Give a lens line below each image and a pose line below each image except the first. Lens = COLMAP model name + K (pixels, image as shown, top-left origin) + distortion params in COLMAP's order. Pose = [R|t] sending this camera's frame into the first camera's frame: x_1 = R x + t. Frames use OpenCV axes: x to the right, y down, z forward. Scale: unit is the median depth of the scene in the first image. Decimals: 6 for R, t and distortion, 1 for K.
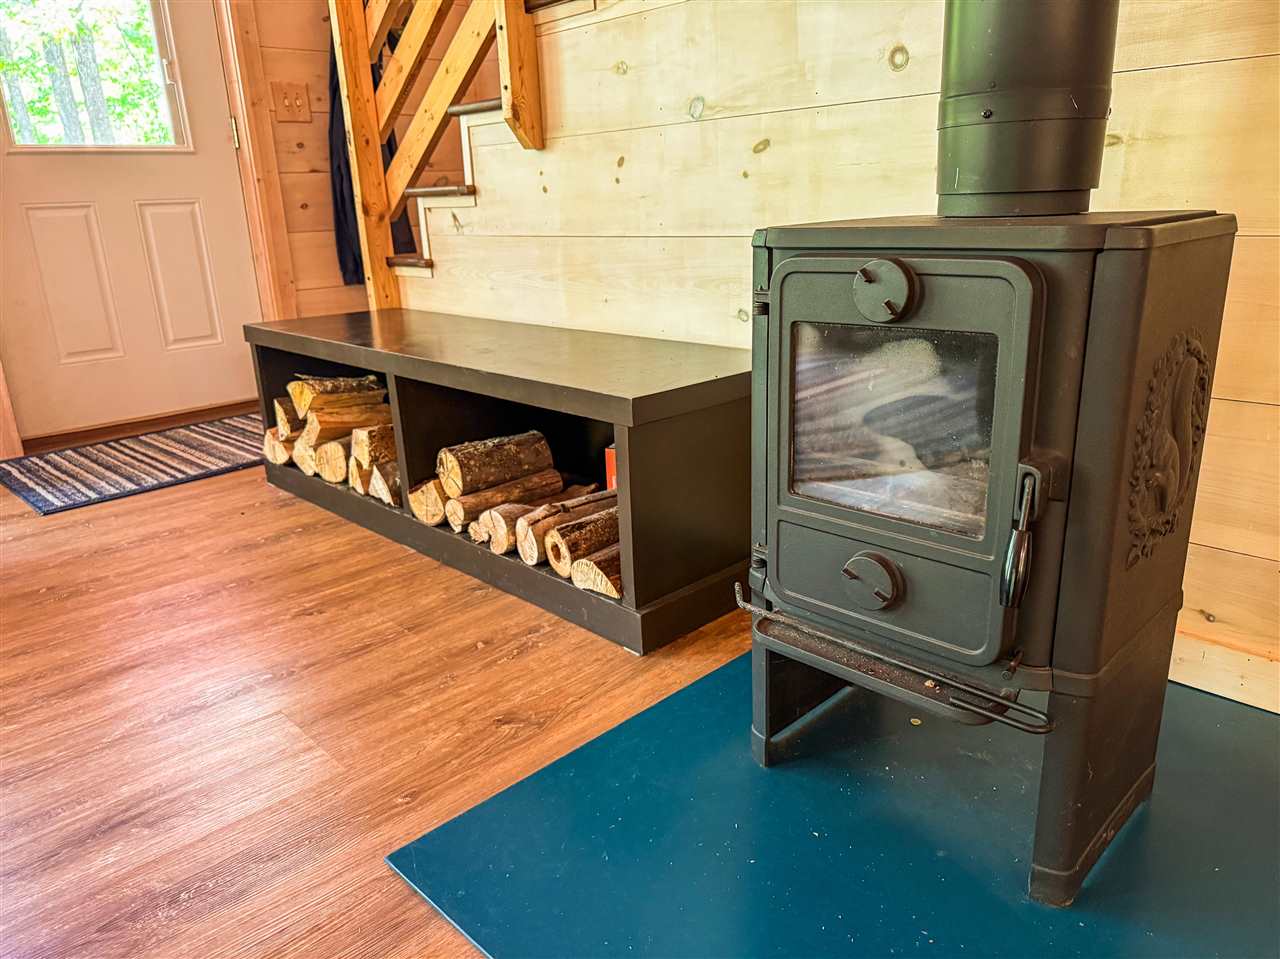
lens RADIAL K [[922.0, 0, 644.9], [0, 922.0, 482.7], [0, 0, 1]] dist [0.003388, 0.000062]
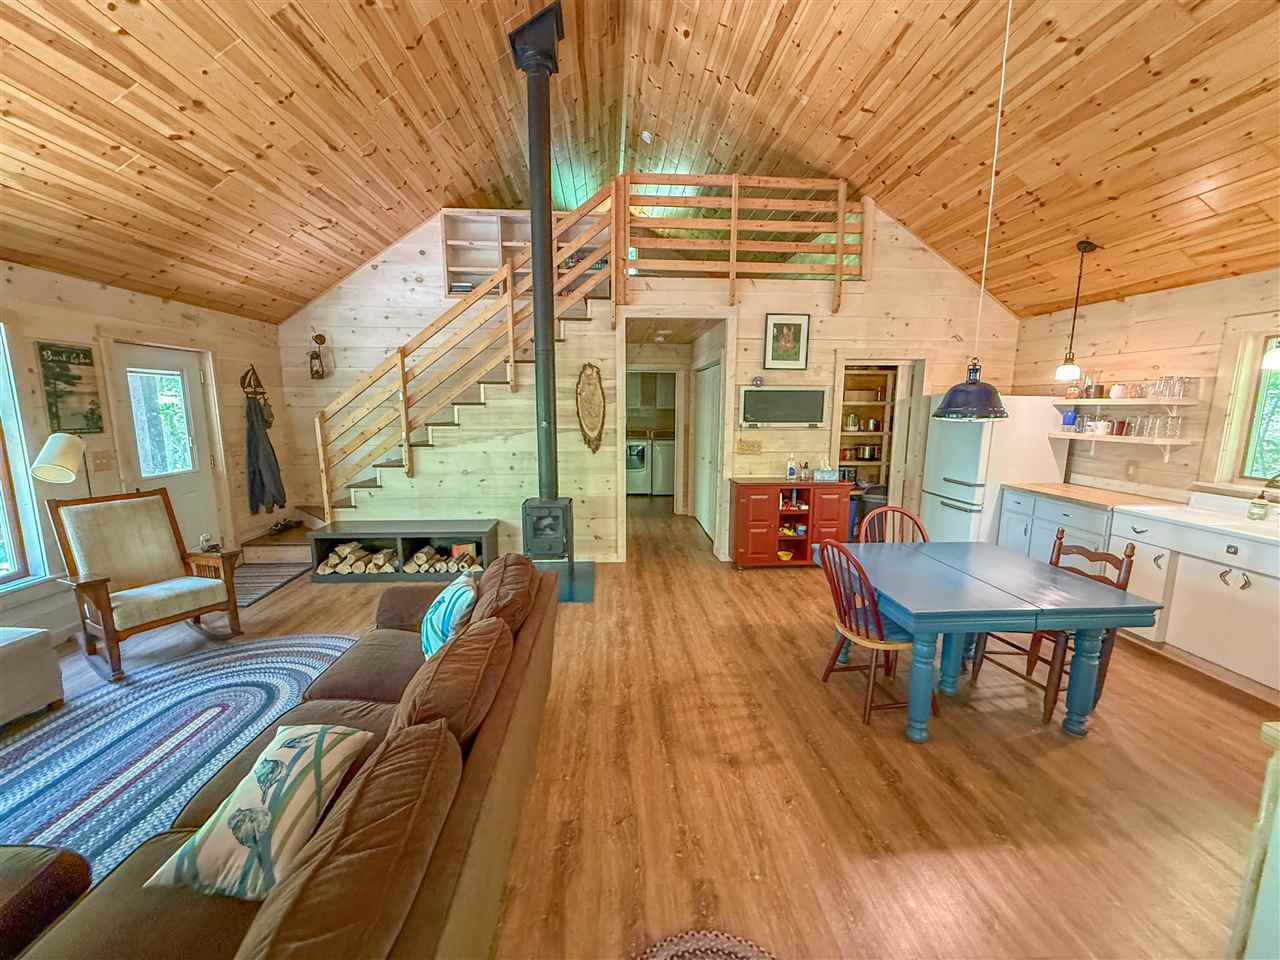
lens RADIAL K [[507.8, 0, 638.6], [0, 507.8, 480.6], [0, 0, 1]] dist [-0.000412, 0.000022]
pose [[0.660222, -0.078641, 0.746942, -1.050408], [0.201968, 0.976461, -0.075715, 0.017483], [-0.723405, 0.200847, 0.660564, -1.107849]]
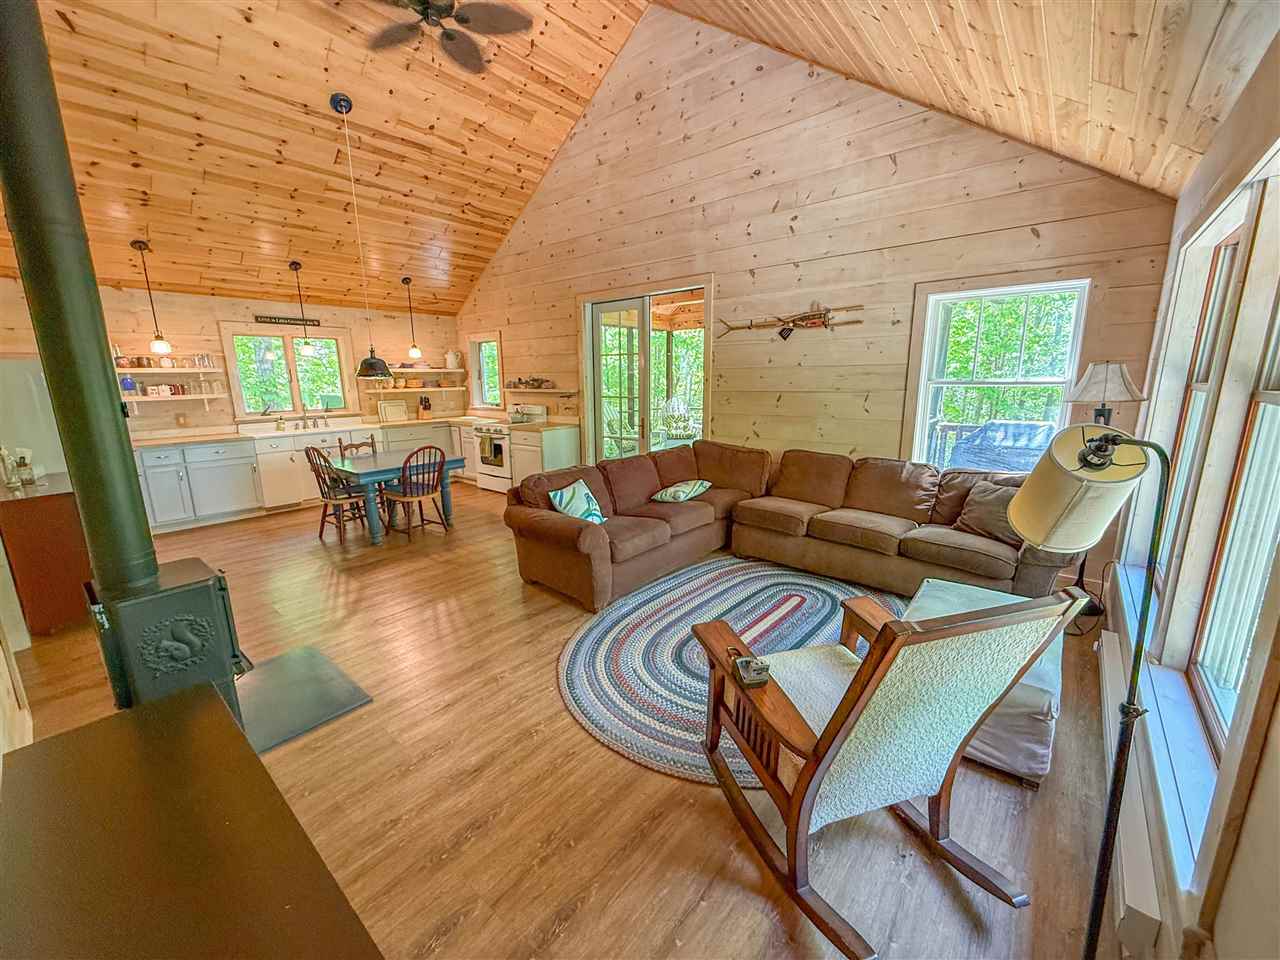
lens RADIAL K [[507.8, 0, 639.1], [0, 507.8, 481.5], [0, 0, 1]] dist [-0.000412, 0.000022]
pose [[-0.994807, 0.062308, -0.080479, -0.611163], [0.014936, 0.871527, 0.490120, -0.688626], [0.100678, 0.486372, -0.867932, 1.210502]]
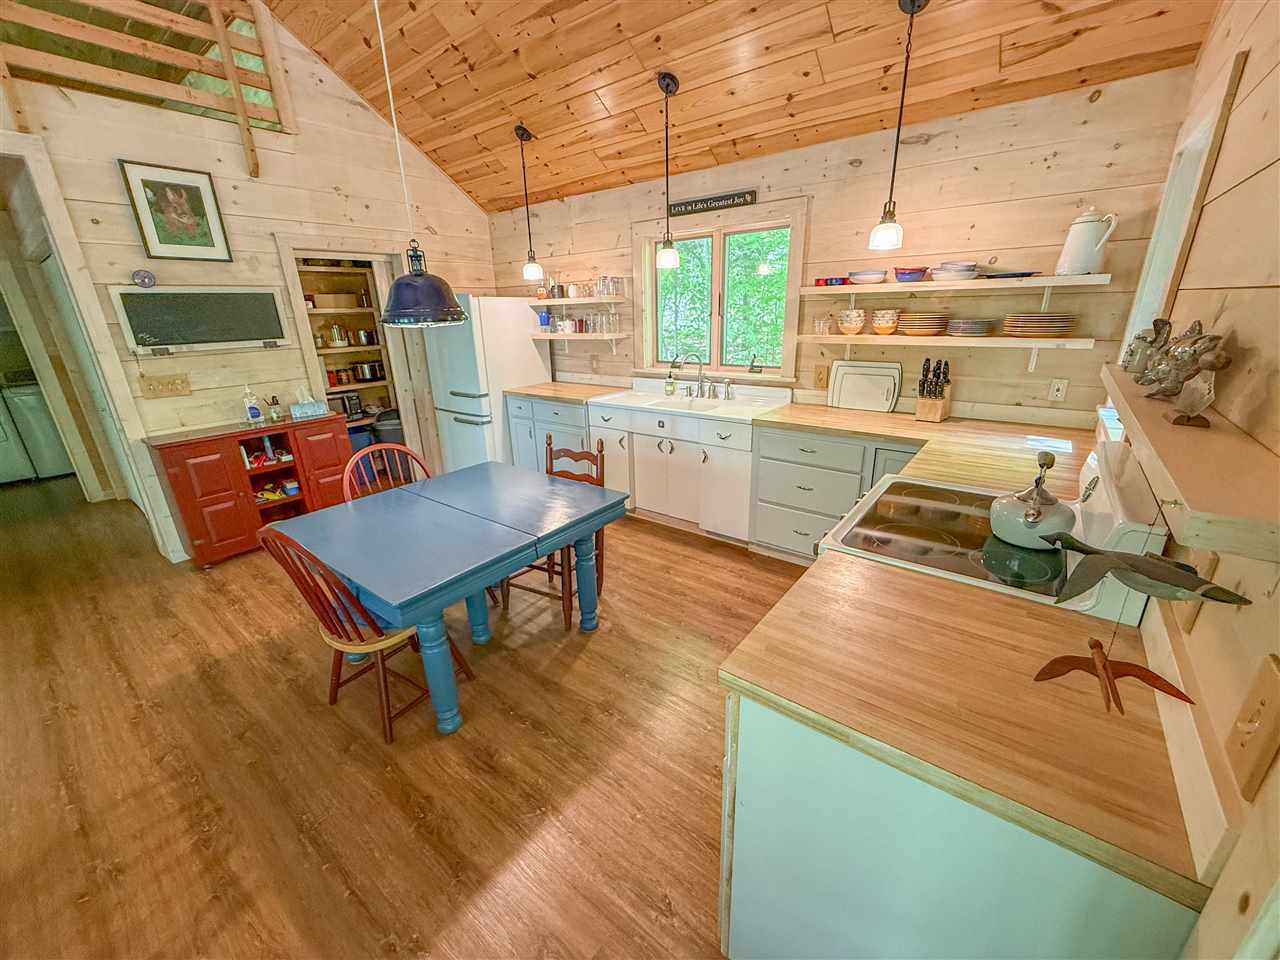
lens RADIAL K [[507.8, 0, 637.2], [0, 507.8, 480.7], [0, 0, 1]] dist [-0.000412, 0.000022]
pose [[-0.120616, -0.287661, 0.950107, -0.672743], [0.328611, 0.891564, 0.311653, 0.034938], [-0.936732, 0.349806, -0.013008, -1.156711]]
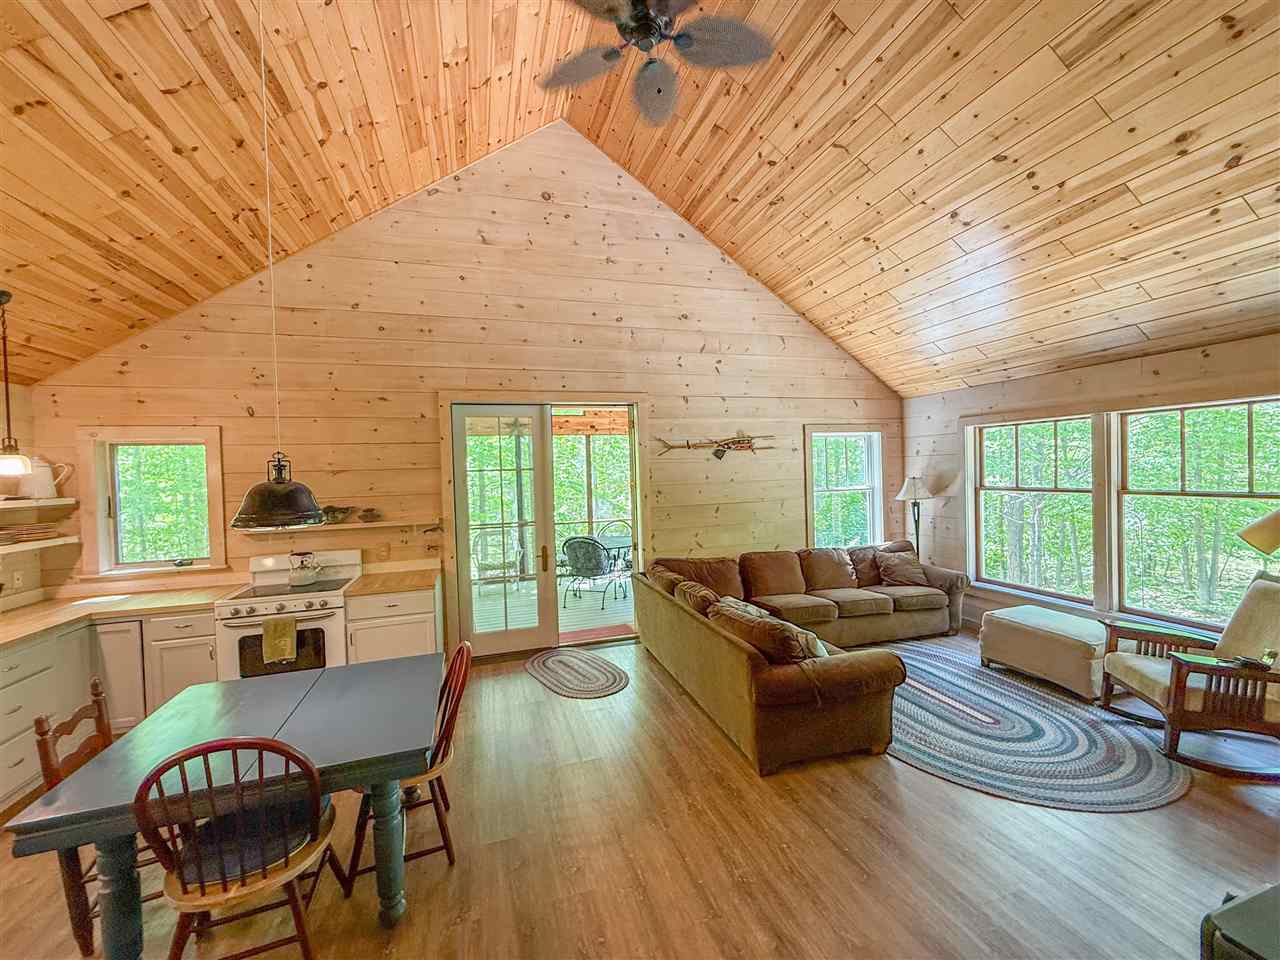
lens RADIAL K [[507.8, 0, 638.4], [0, 507.8, 480.5], [0, 0, 1]] dist [-0.000412, 0.000022]
pose [[-0.457806, 0.061325, -0.886935, 0.781298], [-0.224213, 0.957408, 0.181929, -0.436945], [0.860315, 0.282150, -0.424557, -0.015838]]
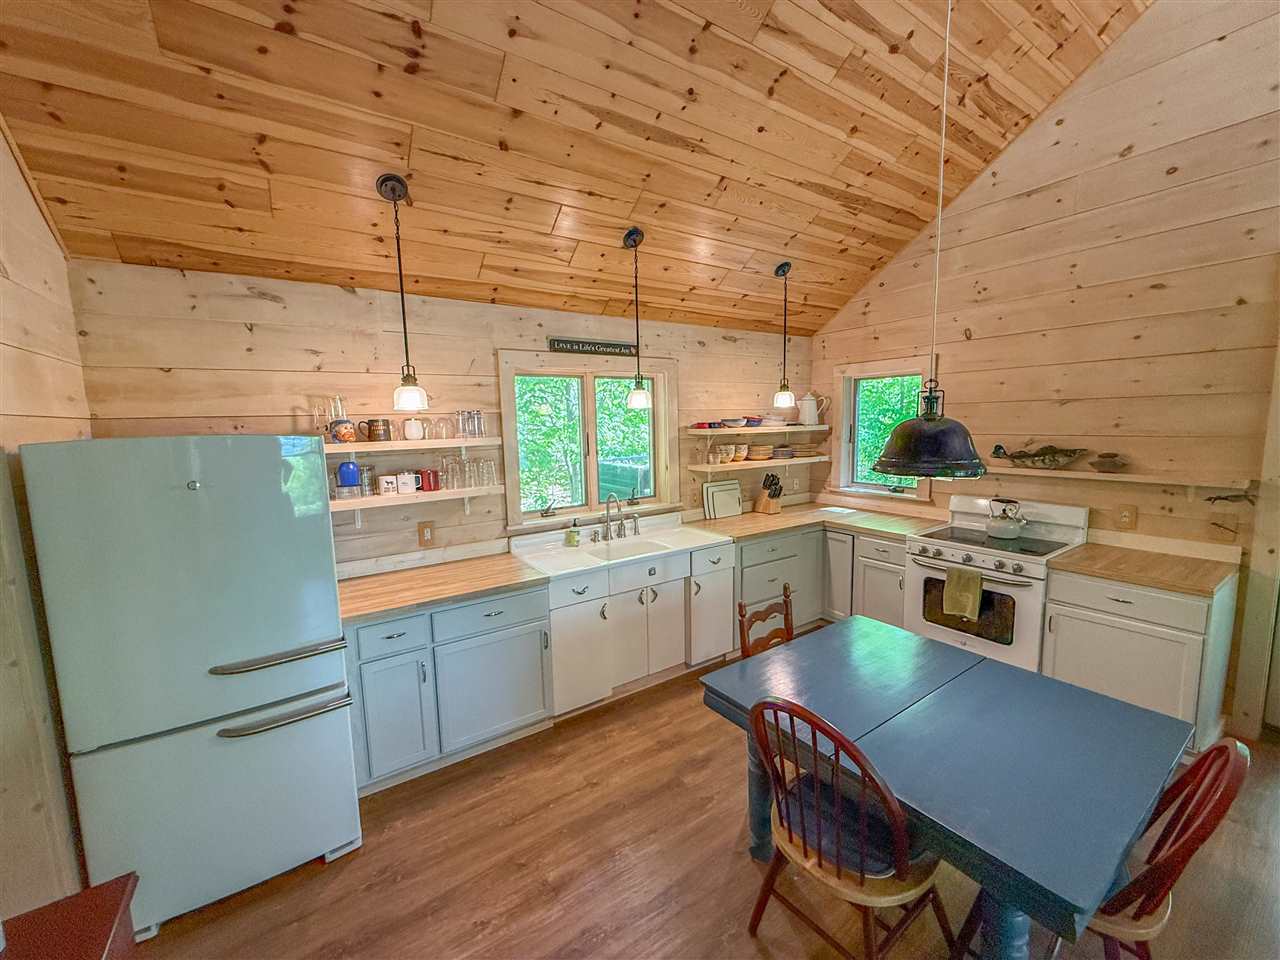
lens RADIAL K [[507.8, 0, 638.5], [0, 507.8, 481.3], [0, 0, 1]] dist [-0.000412, 0.000022]
pose [[-0.979484, 0.030767, 0.199157, 0.531493], [0.110279, 0.909001, 0.401940, -0.376407], [-0.168668, 0.415657, -0.893745, -0.211427]]
